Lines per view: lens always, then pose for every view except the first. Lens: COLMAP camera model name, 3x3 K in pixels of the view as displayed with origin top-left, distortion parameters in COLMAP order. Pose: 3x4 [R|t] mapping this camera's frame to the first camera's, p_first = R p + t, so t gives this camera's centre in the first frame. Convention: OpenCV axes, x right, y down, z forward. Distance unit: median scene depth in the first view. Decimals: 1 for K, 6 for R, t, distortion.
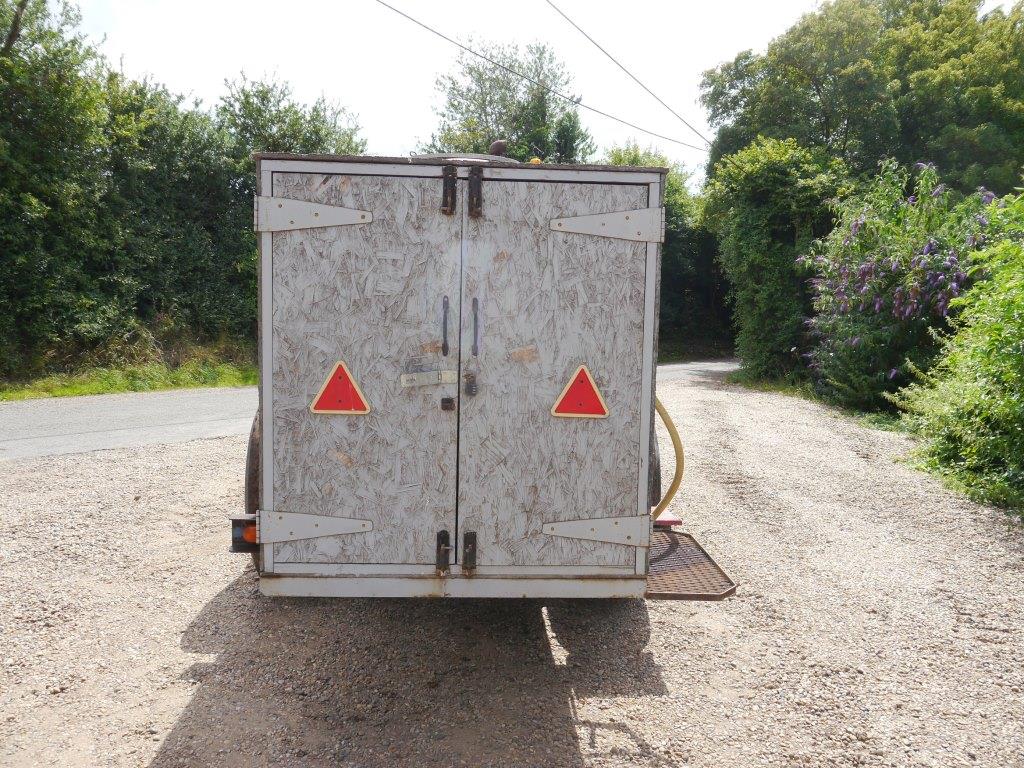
lens RADIAL K [[846.2, 0, 511.1], [0, 846.2, 353.1], [0, 0, 1]] dist [-0.046761, 0.045178]
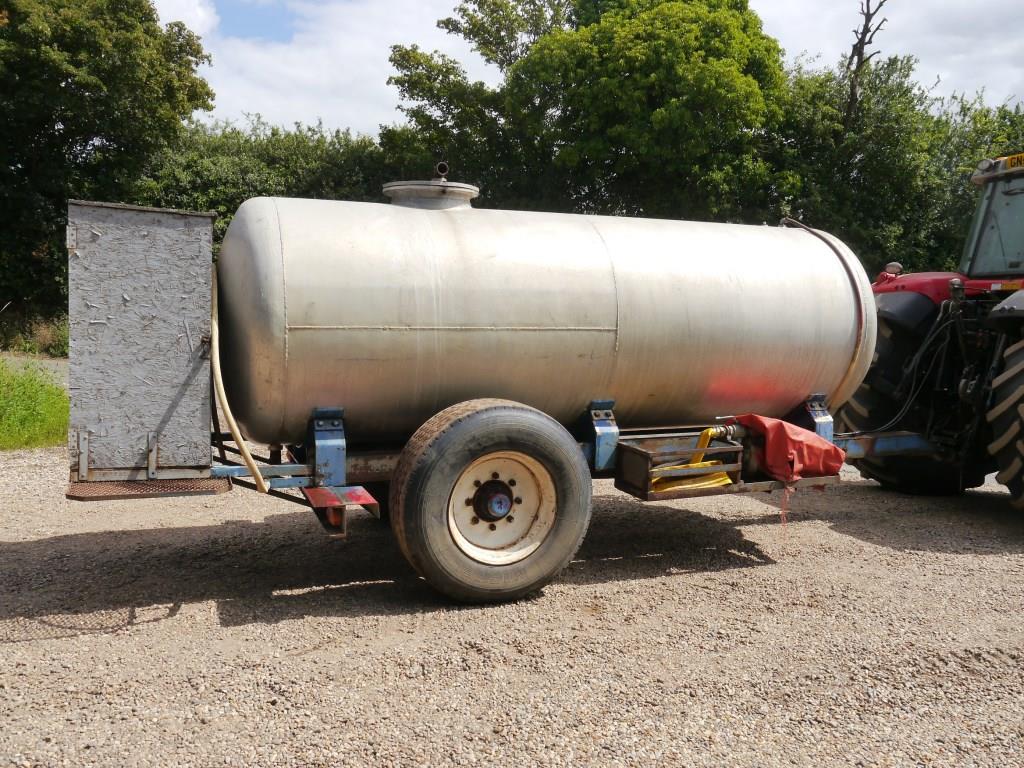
lens RADIAL K [[831.8, 0, 512.0], [0, 831.8, 351.4], [0, 0, 1]] dist [-0.010981, 0.000390]
pose [[0.305933, 0.036433, -0.951356, 1.497396], [-0.095255, 0.995425, 0.007490, -0.027260], [0.947276, 0.088330, 0.308003, 1.062010]]
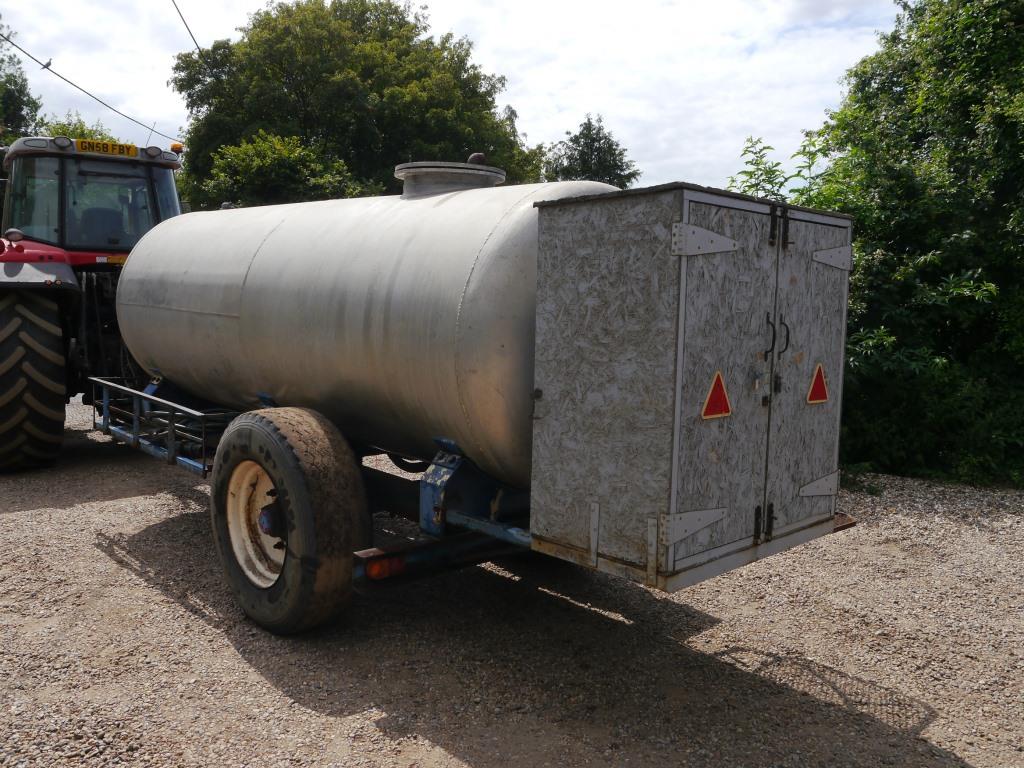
lens RADIAL K [[846.2, 0, 511.1], [0, 846.2, 353.1], [0, 0, 1]] dist [-0.046761, 0.045178]
pose [[0.768347, -0.046980, 0.638307, -0.895173], [0.039392, 0.998883, 0.026102, -0.043415], [-0.638820, 0.005089, 0.769339, 0.239278]]
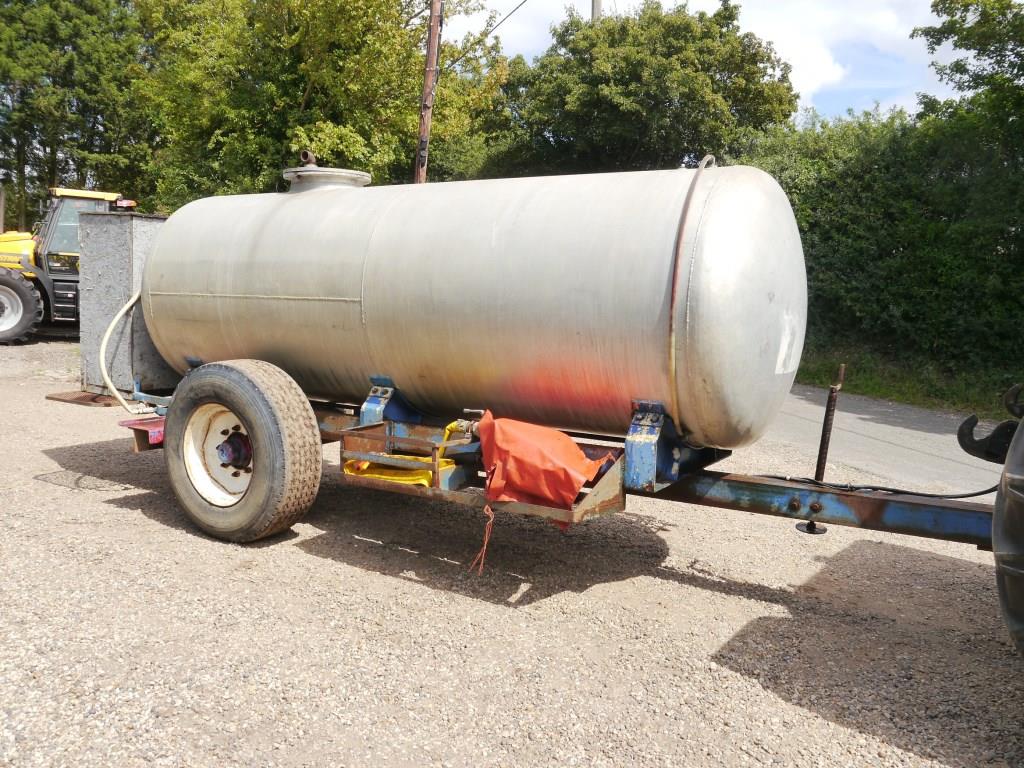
lens RADIAL K [[831.8, 0, 512.0], [0, 831.8, 351.4], [0, 0, 1]] dist [-0.010981, 0.000390]
pose [[-0.573012, 0.015000, -0.819410, 1.144275], [-0.113896, 0.988673, 0.097745, -0.158295], [0.811594, 0.149337, -0.564813, 2.755414]]
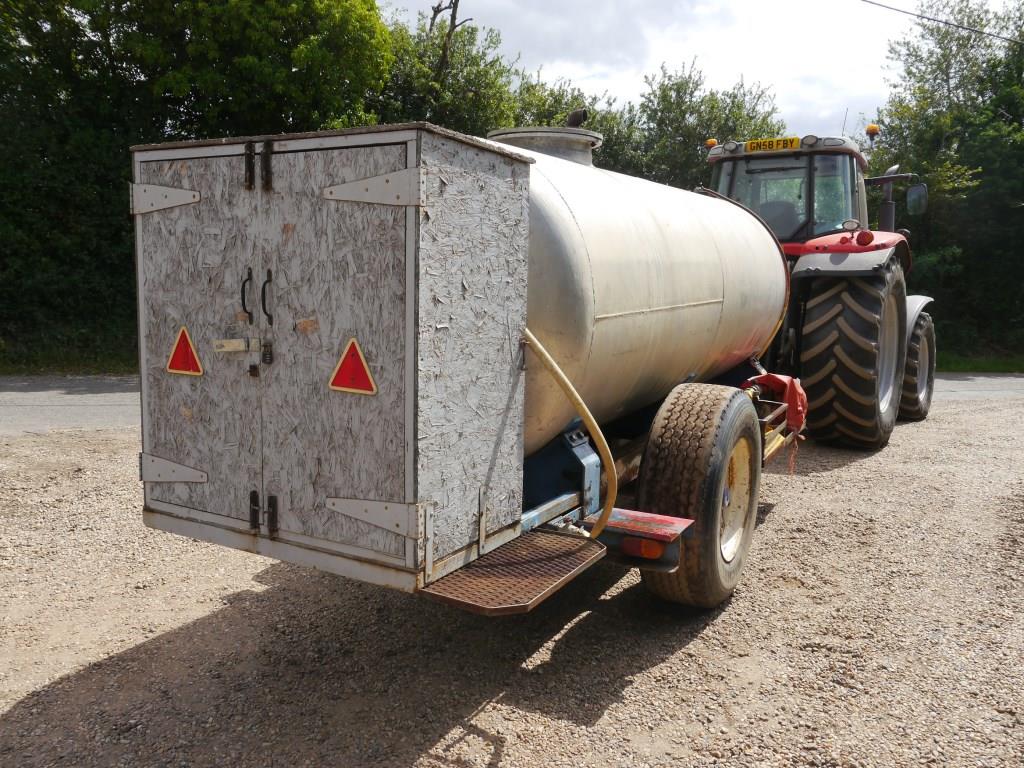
lens RADIAL K [[846.2, 0, 511.1], [0, 846.2, 353.1], [0, 0, 1]] dist [-0.046761, 0.045178]
pose [[0.843320, 0.043149, -0.535677, 0.599628], [-0.038215, 0.999063, 0.020312, 0.003972], [0.536052, 0.003342, 0.844179, 0.228829]]
